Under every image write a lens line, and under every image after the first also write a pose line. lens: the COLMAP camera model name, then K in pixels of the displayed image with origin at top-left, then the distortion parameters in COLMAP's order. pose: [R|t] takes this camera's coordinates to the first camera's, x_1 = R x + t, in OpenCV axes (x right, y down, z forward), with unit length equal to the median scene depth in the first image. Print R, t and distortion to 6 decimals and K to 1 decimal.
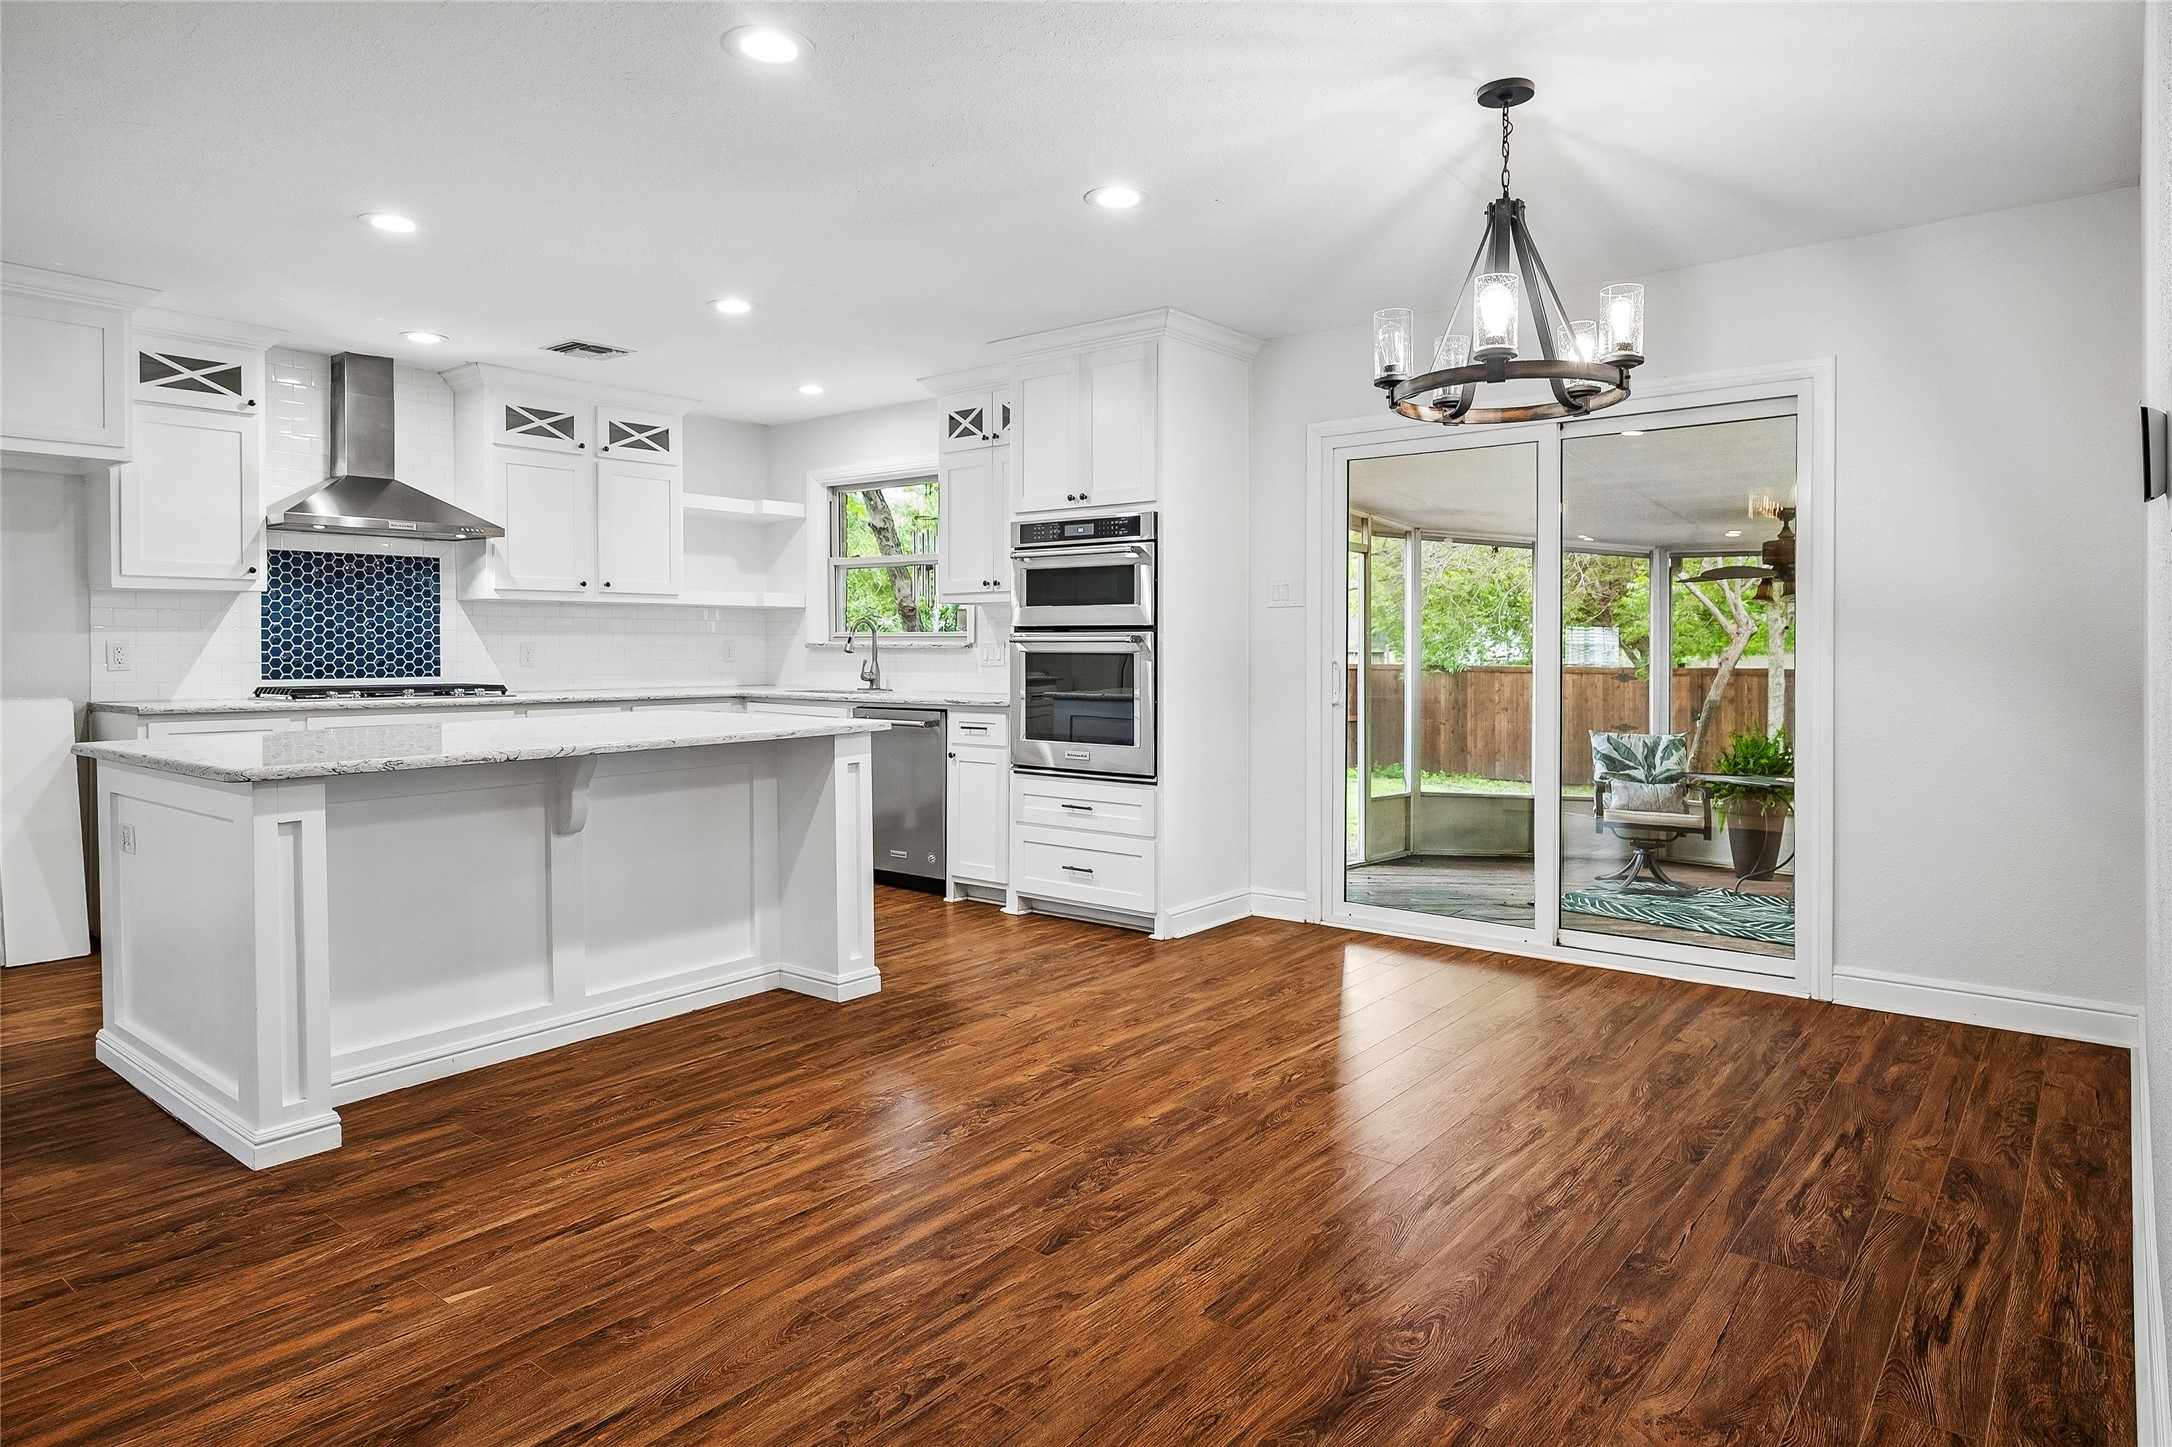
lens RADIAL K [[1282.0, 0, 1080.7], [0, 1282.0, 649.4], [0, 0, 1]] dist [-0.003397, 0.001262]
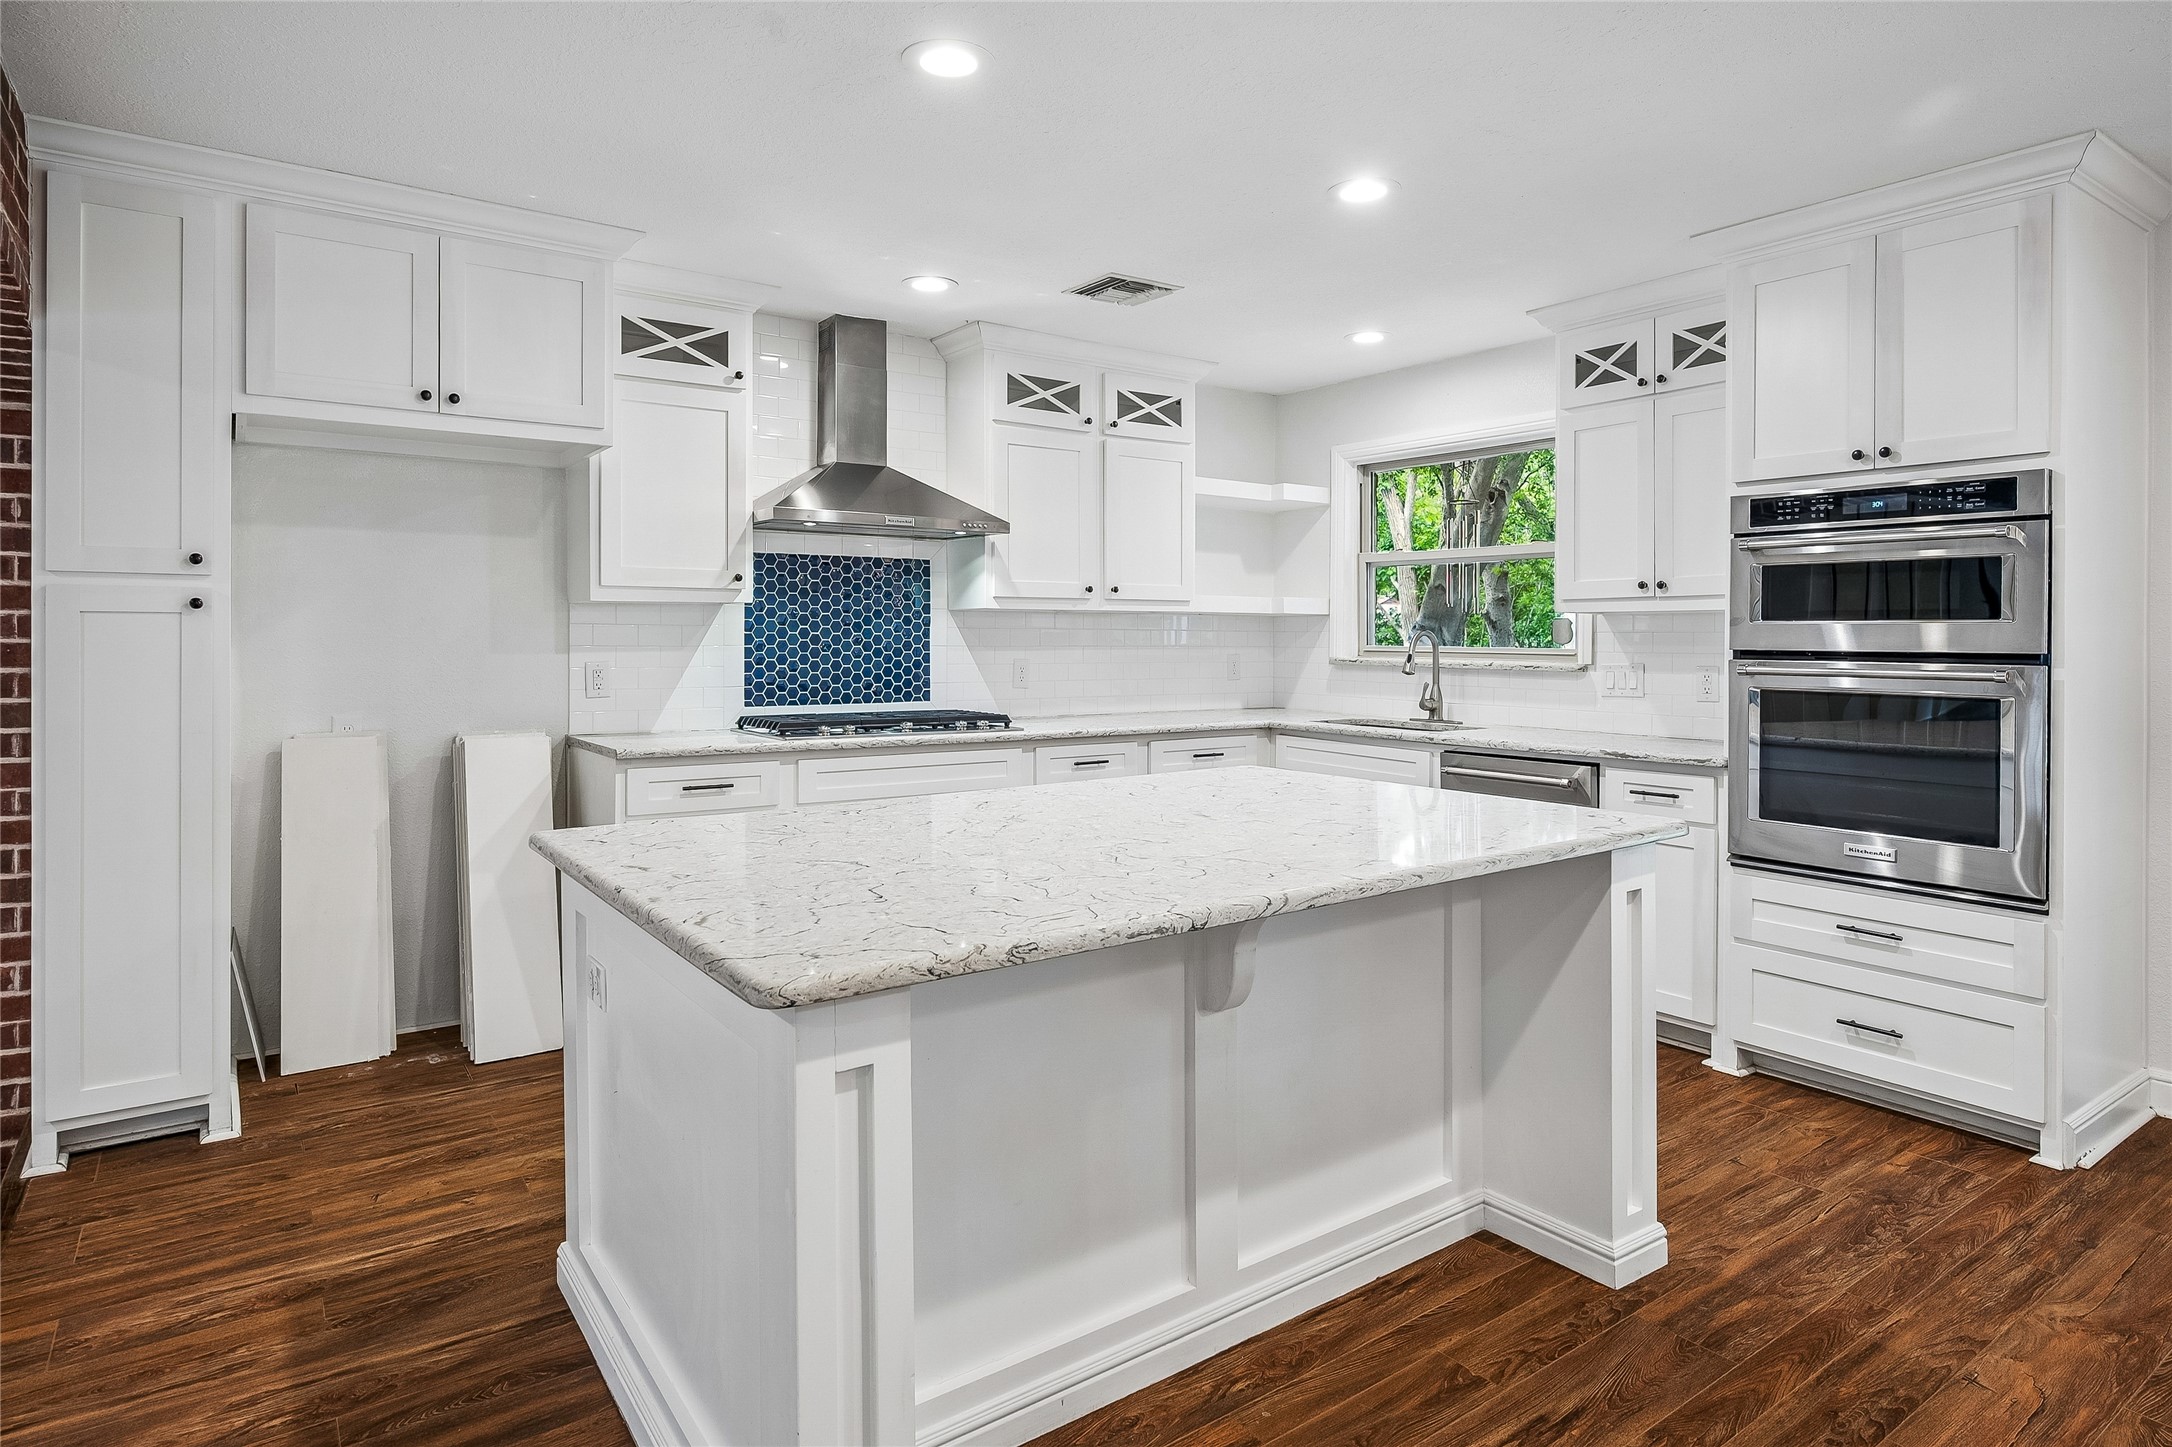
lens RADIAL K [[1198.2, 0, 1088.8], [0, 1198.2, 627.6], [0, 0, 1]] dist [0.000673, 0.000324]
pose [[0.965298, 0.001664, -0.261145, -0.208272], [-0.004168, 0.999950, -0.009038, -0.021758], [0.261117, 0.009813, 0.965257, 0.287869]]
